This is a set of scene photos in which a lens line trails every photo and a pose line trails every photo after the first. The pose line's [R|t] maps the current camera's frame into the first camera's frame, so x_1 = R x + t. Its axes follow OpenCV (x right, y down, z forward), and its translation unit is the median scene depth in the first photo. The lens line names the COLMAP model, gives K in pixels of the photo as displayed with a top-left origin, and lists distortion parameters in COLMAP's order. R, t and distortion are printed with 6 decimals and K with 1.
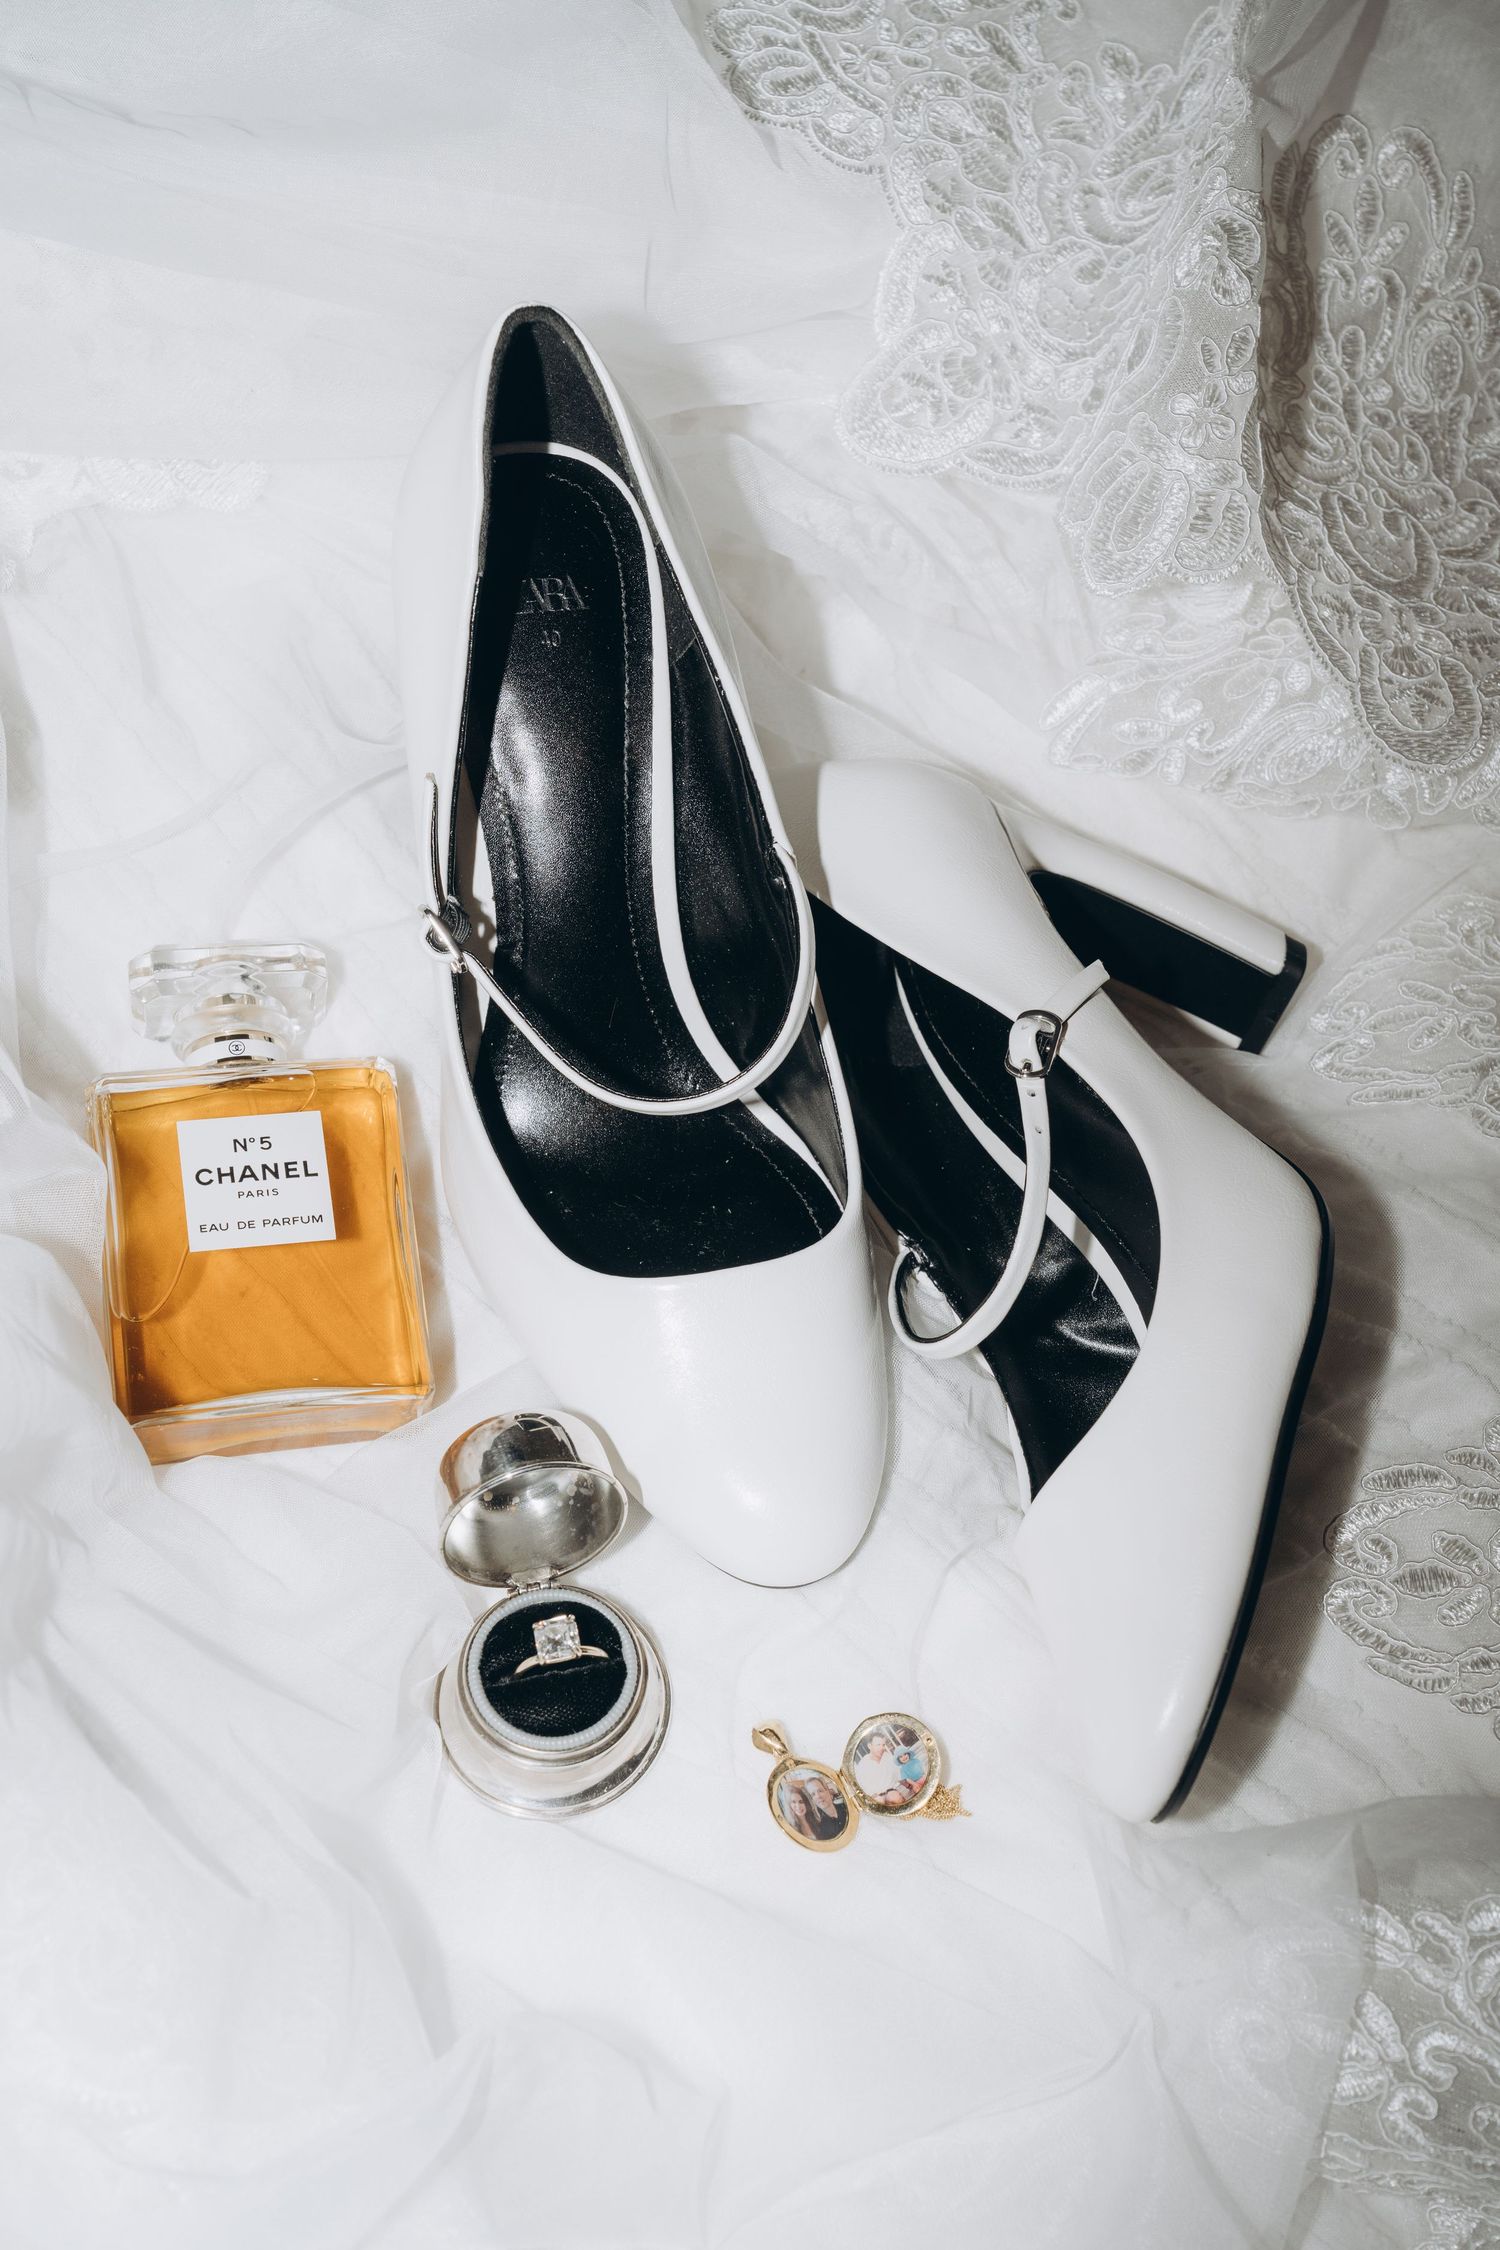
lens RADIAL K [[3160.1, 0, 672.8], [0, 3160.1, 1130.5], [0, 0, 1]] dist [0.549549, -1.447308]
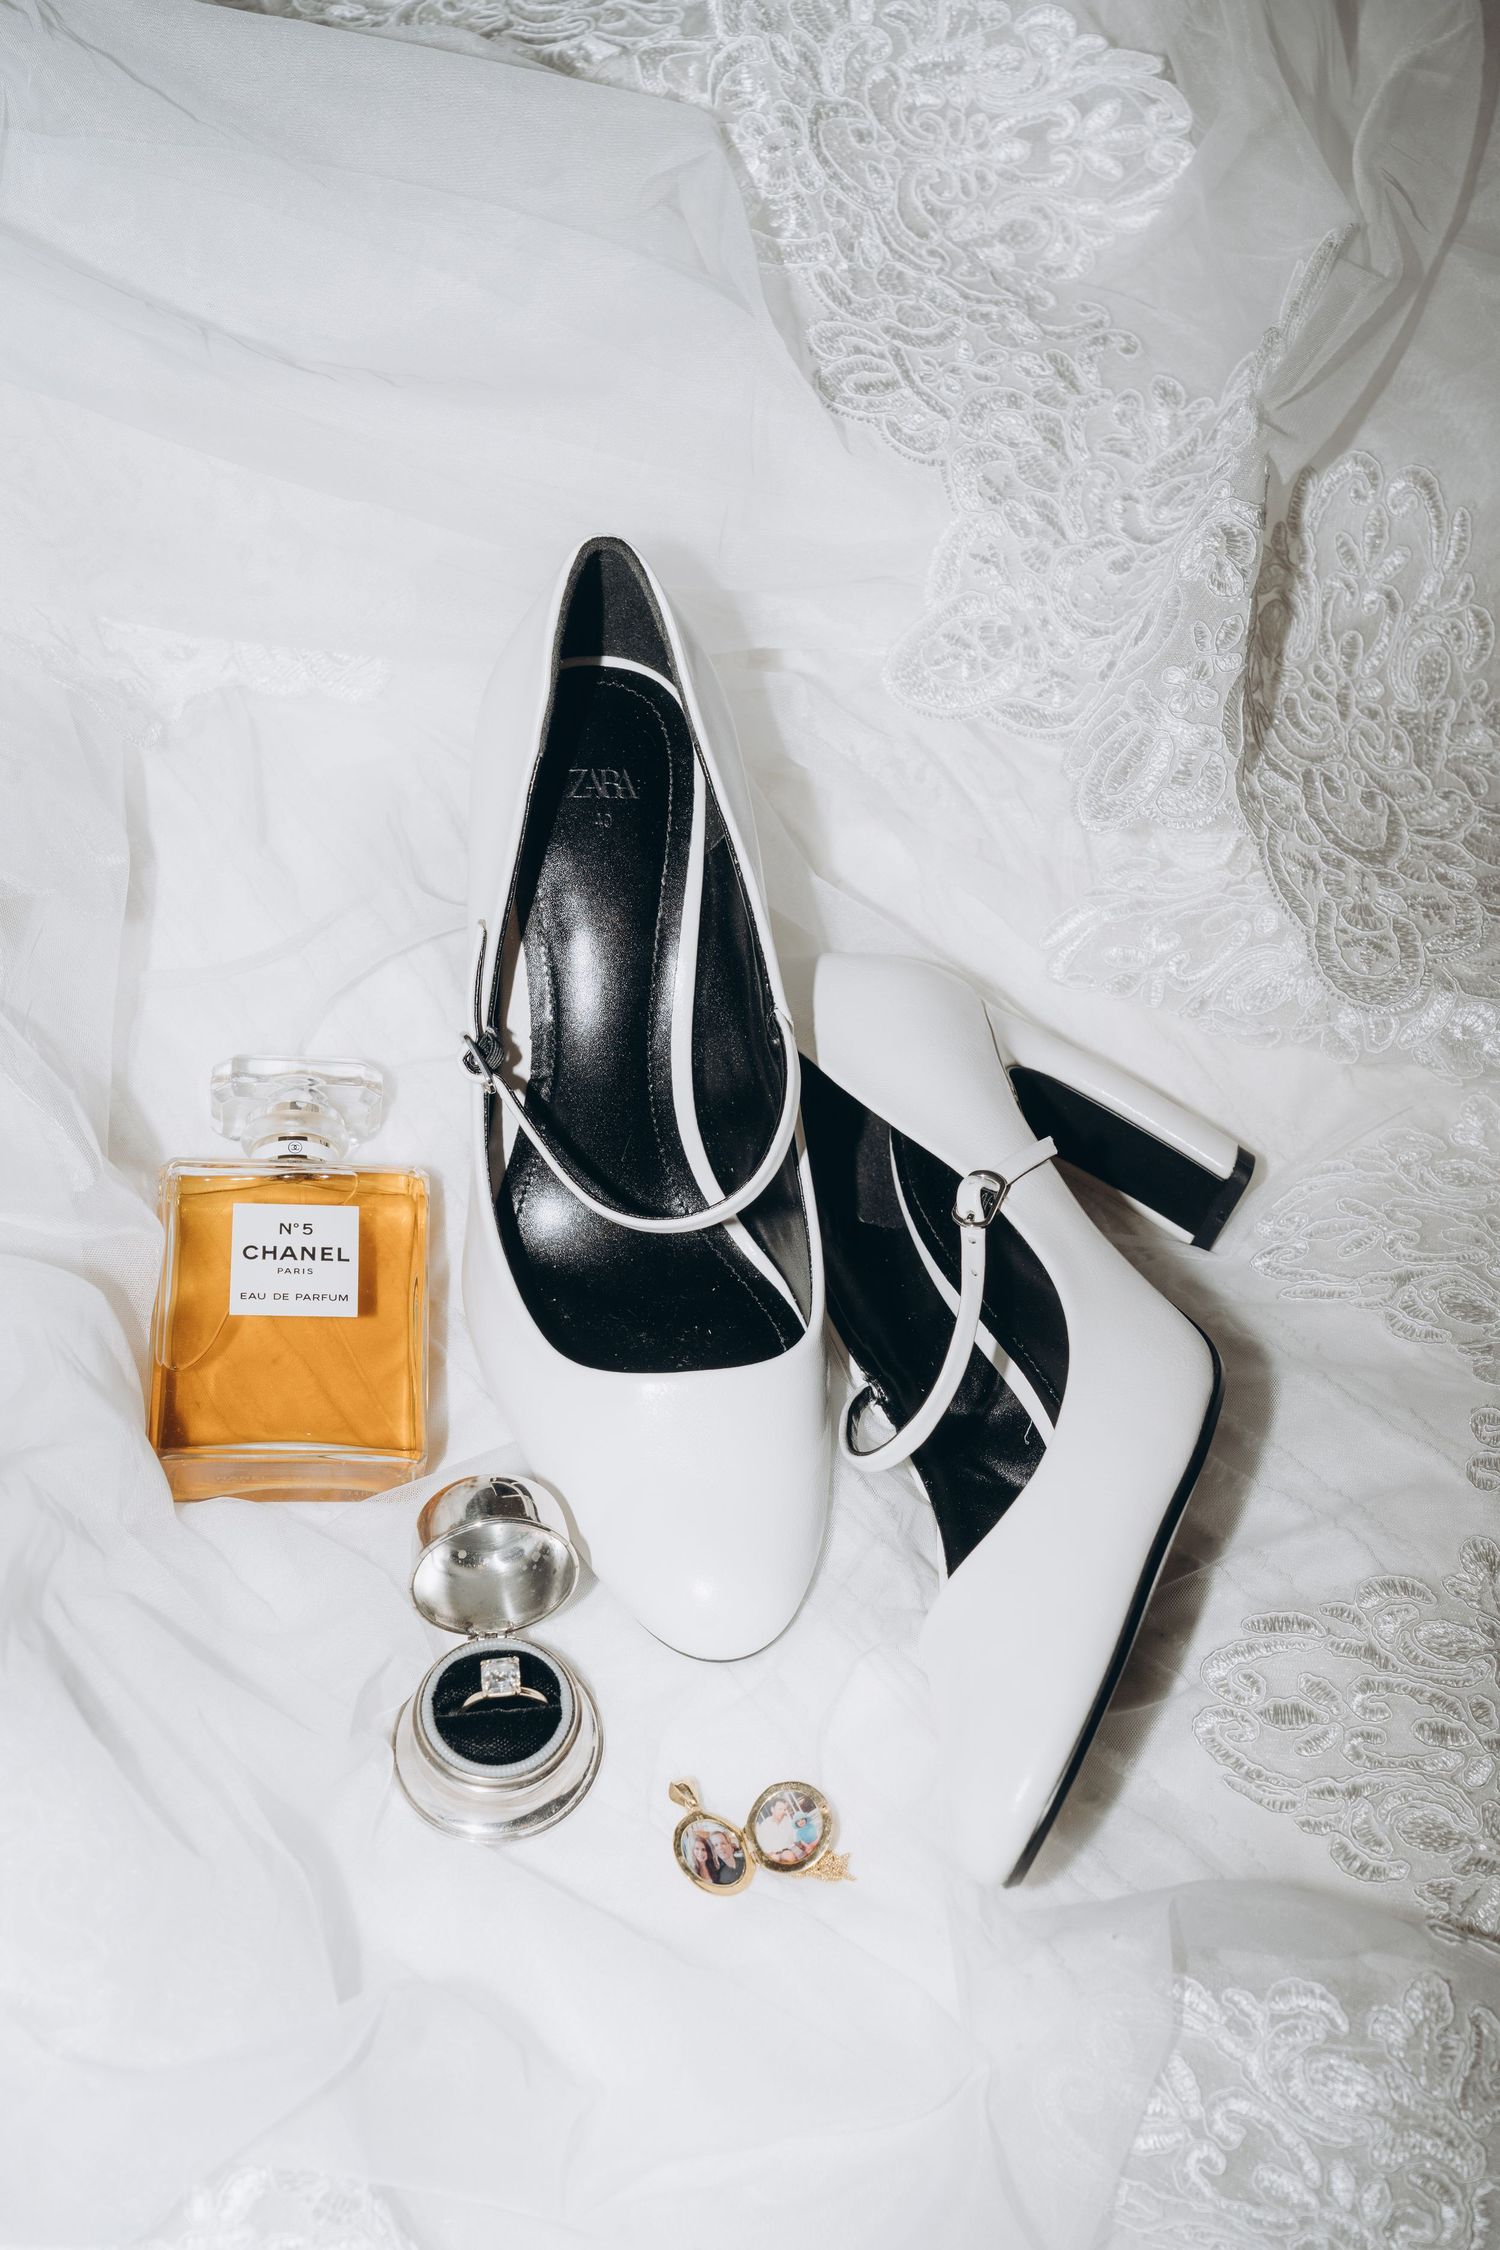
lens RADIAL K [[3160.1, 0, 672.8], [0, 3160.1, 1130.5], [0, 0, 1]] dist [0.549549, -1.447308]
pose [[0.993223, 0.093866, -0.068534, 0.075785], [-0.100152, 0.990433, -0.094928, 0.063293], [0.058968, 0.101149, 0.993122, -0.125660]]
